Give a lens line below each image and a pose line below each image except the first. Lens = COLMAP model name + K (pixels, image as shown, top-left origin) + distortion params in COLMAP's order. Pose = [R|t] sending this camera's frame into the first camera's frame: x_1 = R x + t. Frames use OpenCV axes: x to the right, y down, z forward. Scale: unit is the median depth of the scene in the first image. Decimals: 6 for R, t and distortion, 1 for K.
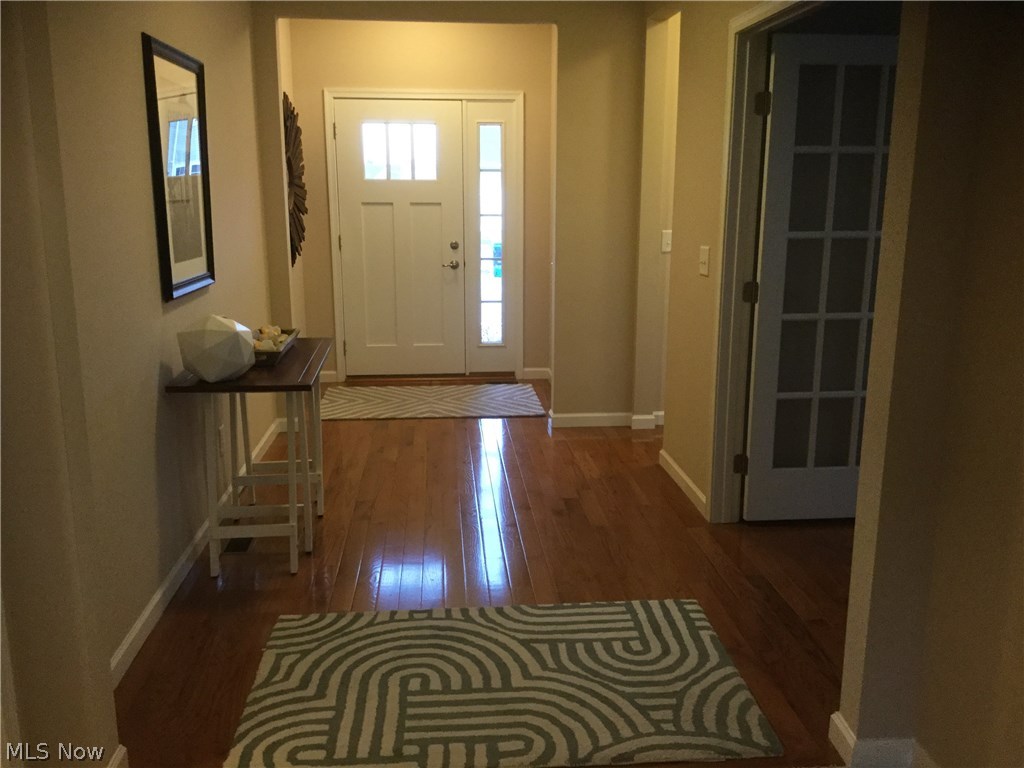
lens RADIAL K [[904.4, 0, 512.0], [0, 904.4, 384.0], [0, 0, 1]] dist [0.008060, -0.010722]
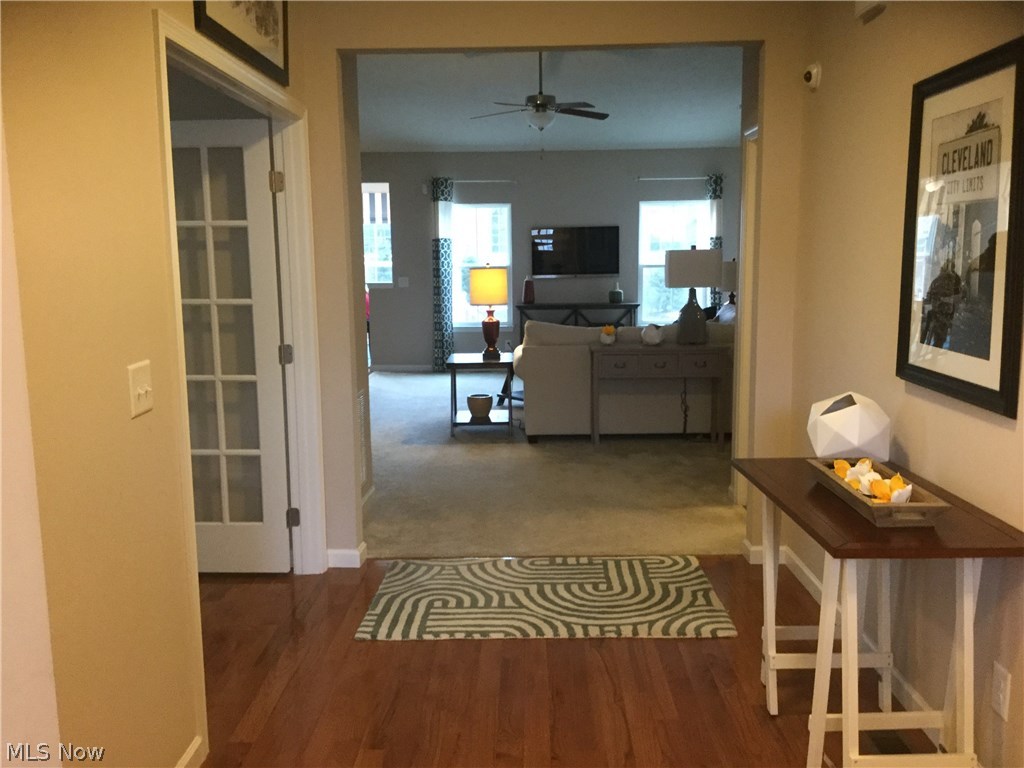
lens RADIAL K [[904.4, 0, 512.0], [0, 904.4, 384.0], [0, 0, 1]] dist [0.008060, -0.010722]
pose [[-0.995352, -0.003402, 0.096245, -0.094189], [0.029973, 0.938801, 0.343154, -0.456090], [-0.091522, 0.344443, -0.934335, 2.123449]]
